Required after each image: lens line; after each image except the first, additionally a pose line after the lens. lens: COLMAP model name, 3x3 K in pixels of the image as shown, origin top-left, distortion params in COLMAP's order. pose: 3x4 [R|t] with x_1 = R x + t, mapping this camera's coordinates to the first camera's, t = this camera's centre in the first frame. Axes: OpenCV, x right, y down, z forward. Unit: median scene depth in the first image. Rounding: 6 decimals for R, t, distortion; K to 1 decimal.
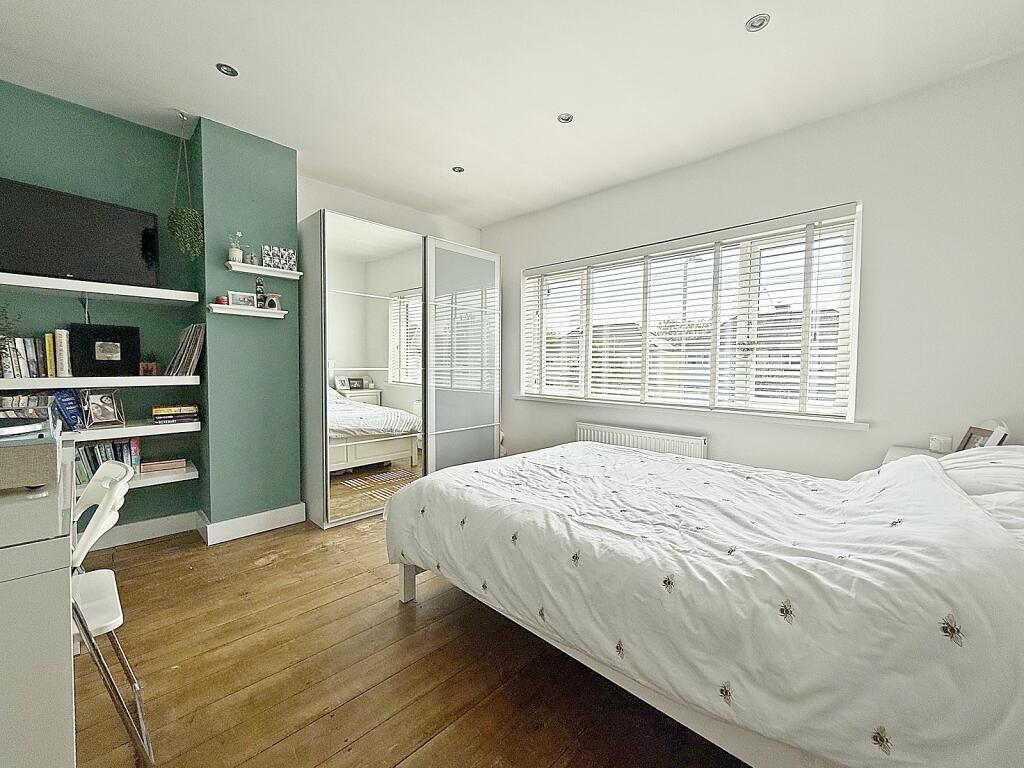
lens RADIAL K [[413.2, 0, 514.4], [0, 413.2, 379.2], [0, 0, 1]] dist [0.049537, 0.000011]
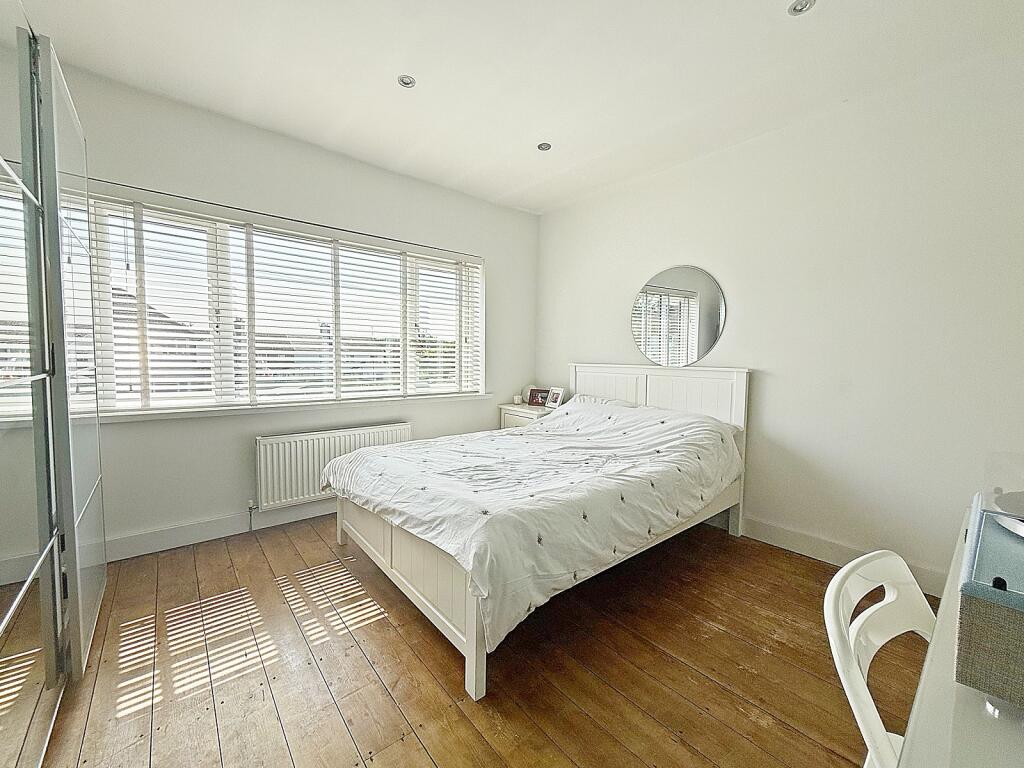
lens RADIAL K [[421.0, 0, 498.9], [0, 421.0, 384.5], [0, 0, 1]] dist [-0.000995, 0.000268]
pose [[0.120709, -0.069212, 0.990272, -0.801501], [0.030381, 0.997357, 0.066004, -0.040465], [-0.992223, 0.022118, 0.122493, 0.745132]]
